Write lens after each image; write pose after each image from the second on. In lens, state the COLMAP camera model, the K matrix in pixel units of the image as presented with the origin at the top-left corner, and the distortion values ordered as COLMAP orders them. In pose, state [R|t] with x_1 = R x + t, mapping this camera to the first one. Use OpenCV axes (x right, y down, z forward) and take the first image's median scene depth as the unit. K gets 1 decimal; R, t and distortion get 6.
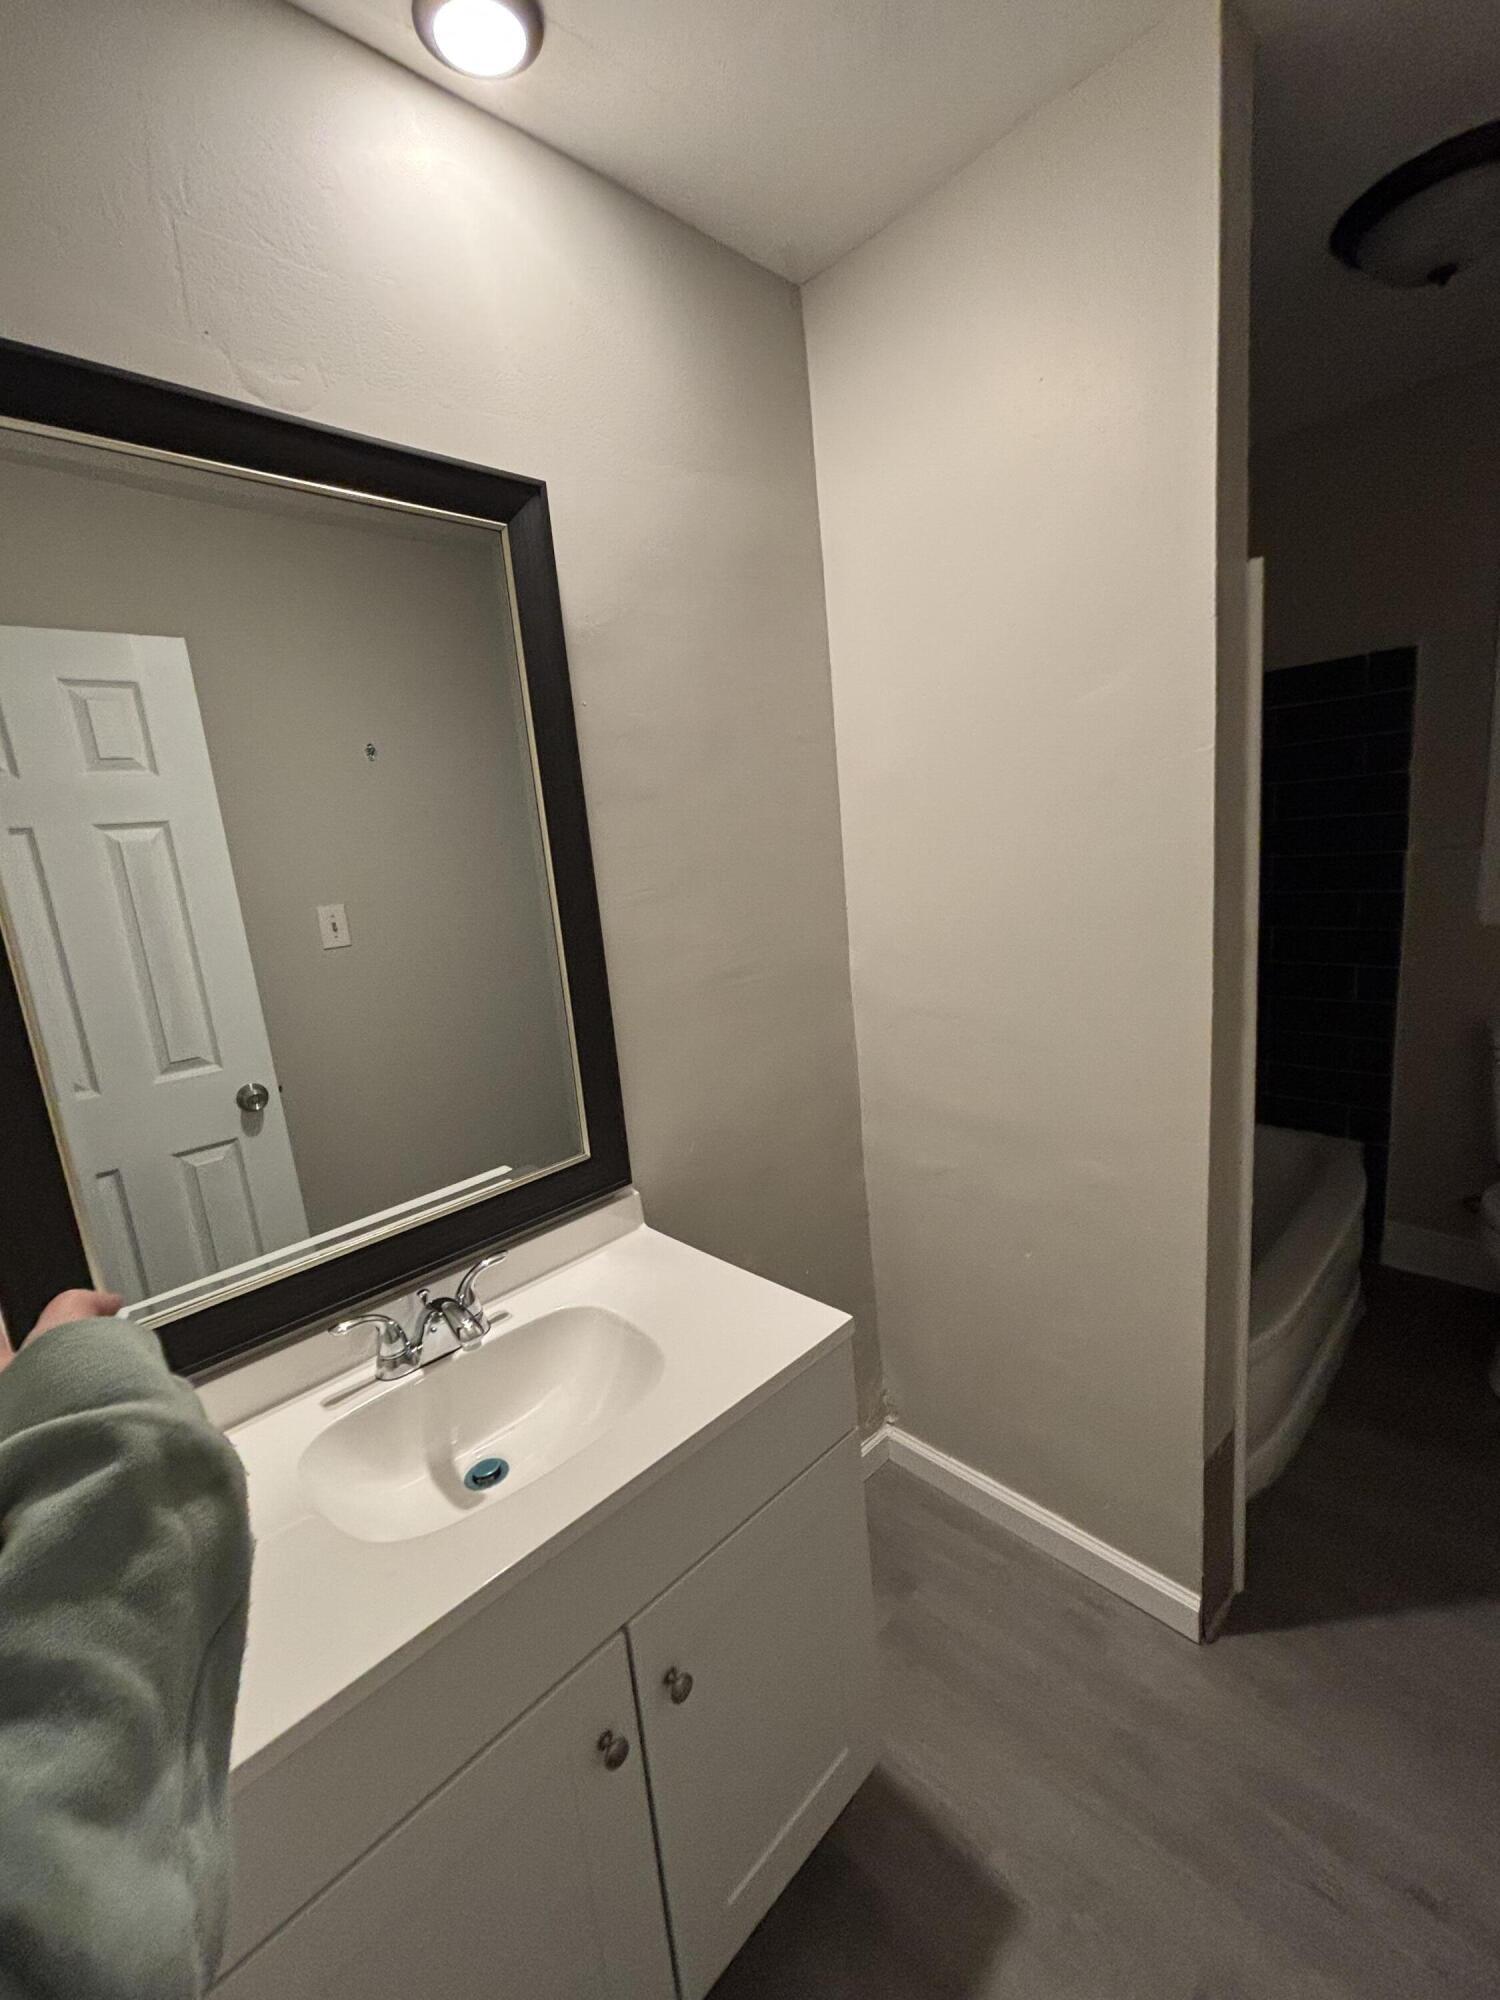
lens RADIAL K [[834.4, 0, 747.7], [0, 834.4, 993.7], [0, 0, 1]] dist [0.000405, 0.000102]
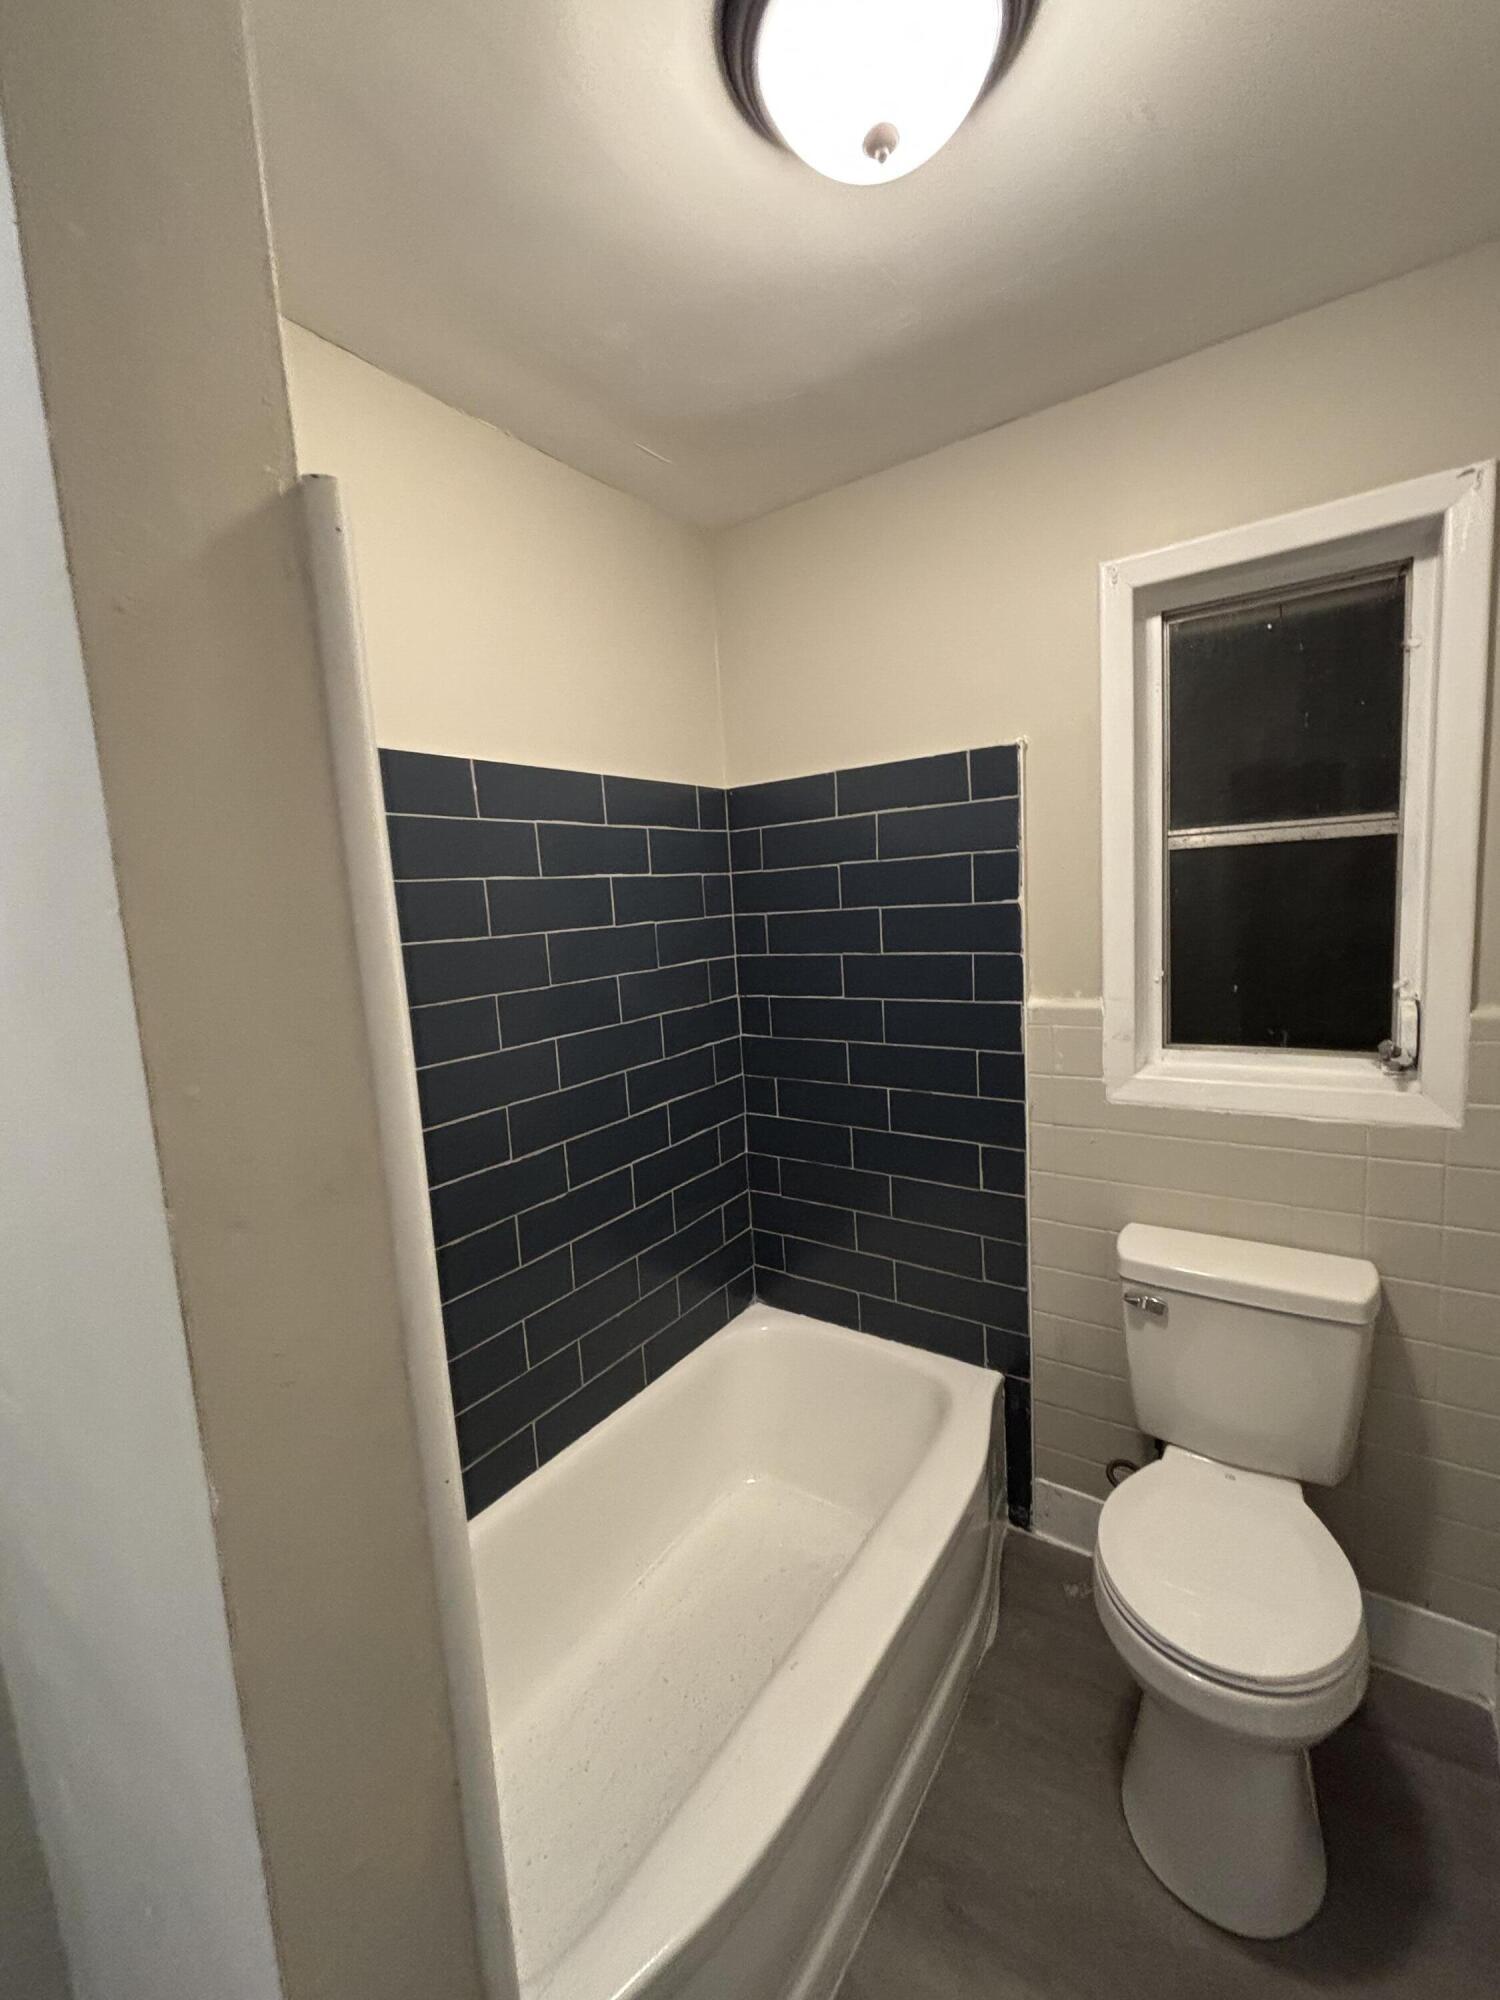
lens RADIAL K [[830.8, 0, 750.0], [0, 830.8, 1000.0], [0, 0, 1]] dist [0.000043, 0.000369]
pose [[0.982572, 0.011100, 0.185552, 0.543131], [0.004225, 0.996624, -0.081988, -0.153464], [-0.185836, 0.081343, 0.979208, 0.401369]]
